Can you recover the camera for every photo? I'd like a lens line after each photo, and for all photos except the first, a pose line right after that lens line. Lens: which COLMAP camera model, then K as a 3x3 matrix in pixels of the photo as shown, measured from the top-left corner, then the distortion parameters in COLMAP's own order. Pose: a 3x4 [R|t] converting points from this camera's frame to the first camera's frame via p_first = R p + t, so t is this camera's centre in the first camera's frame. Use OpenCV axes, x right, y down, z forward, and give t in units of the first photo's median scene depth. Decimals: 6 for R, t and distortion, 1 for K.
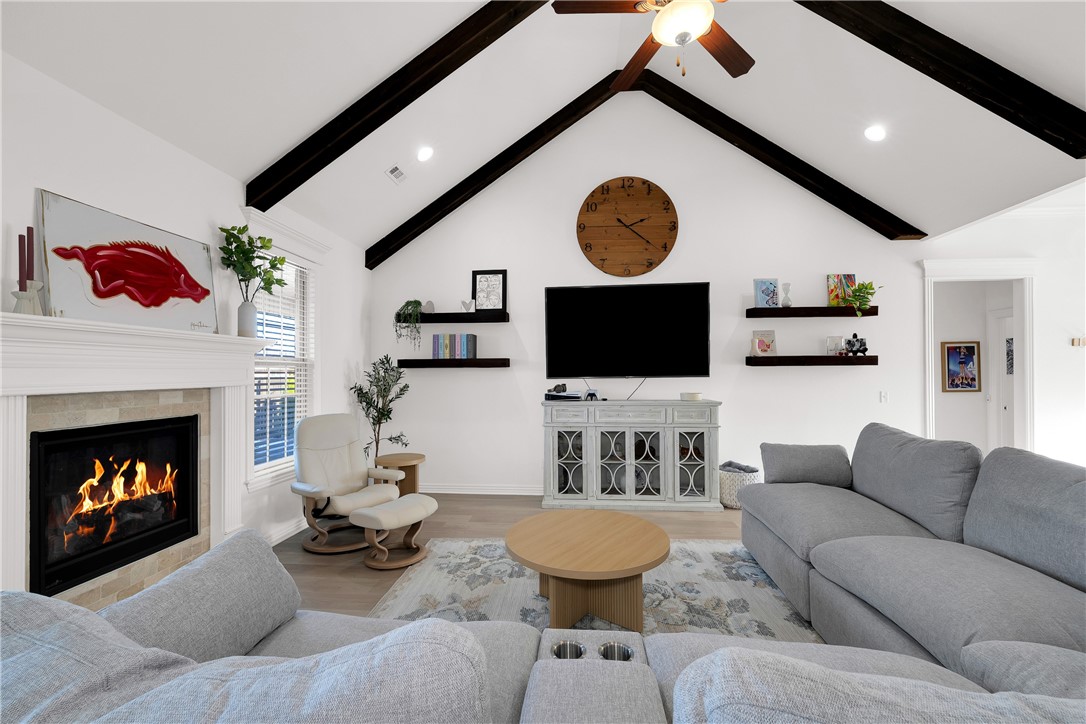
lens RADIAL K [[448.9, 0, 544.2], [0, 448.9, 366.2], [0, 0, 1]] dist [0.002491, -0.000763]
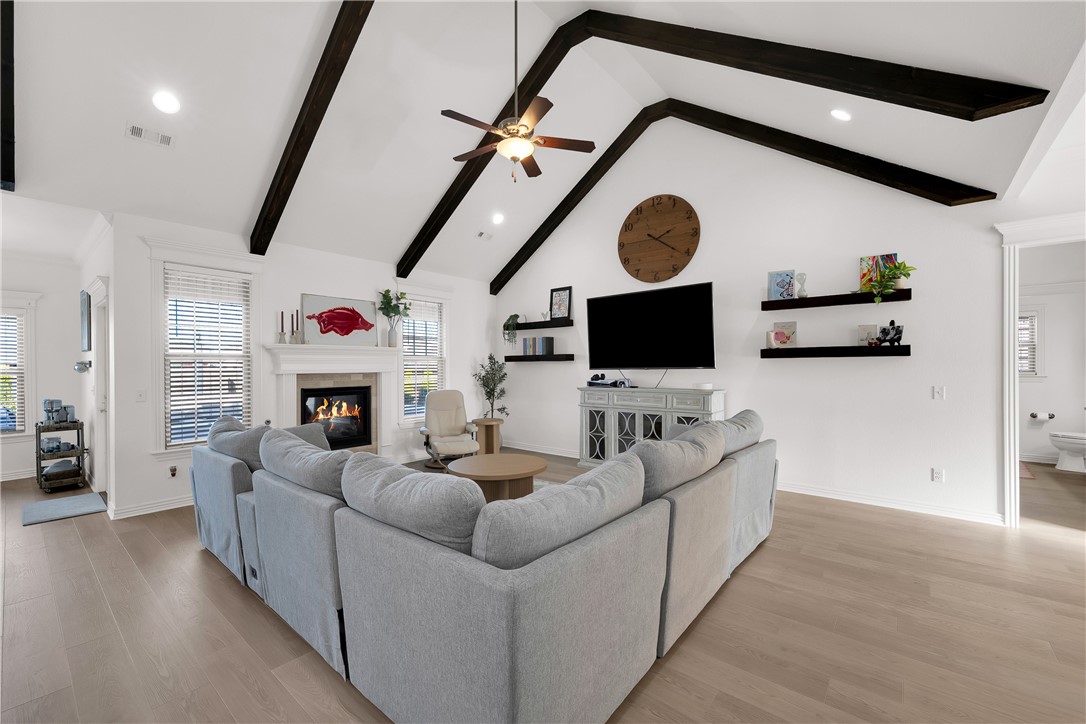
lens RADIAL K [[448.9, 0, 537.5], [0, 448.9, 363.9], [0, 0, 1]] dist [0.002491, -0.000763]
pose [[0.813424, -0.002471, -0.581665, 0.655310], [0.010274, 0.999896, 0.010120, -0.003148], [0.581580, -0.014208, 0.813365, -0.137544]]
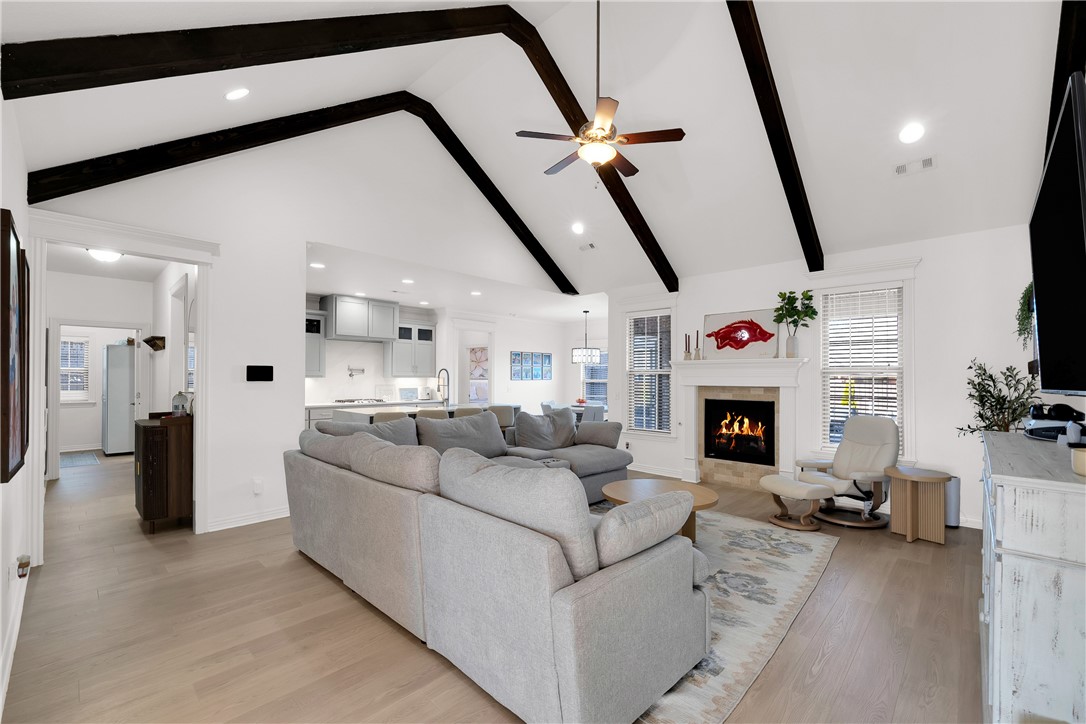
lens RADIAL K [[448.9, 0, 544.2], [0, 448.9, 375.5], [0, 0, 1]] dist [0.002491, -0.000763]
pose [[-0.638366, -0.004556, -0.769720, 0.806574], [0.008103, 0.999887, -0.012638, 0.010819], [0.769691, -0.014305, -0.638257, 0.924451]]
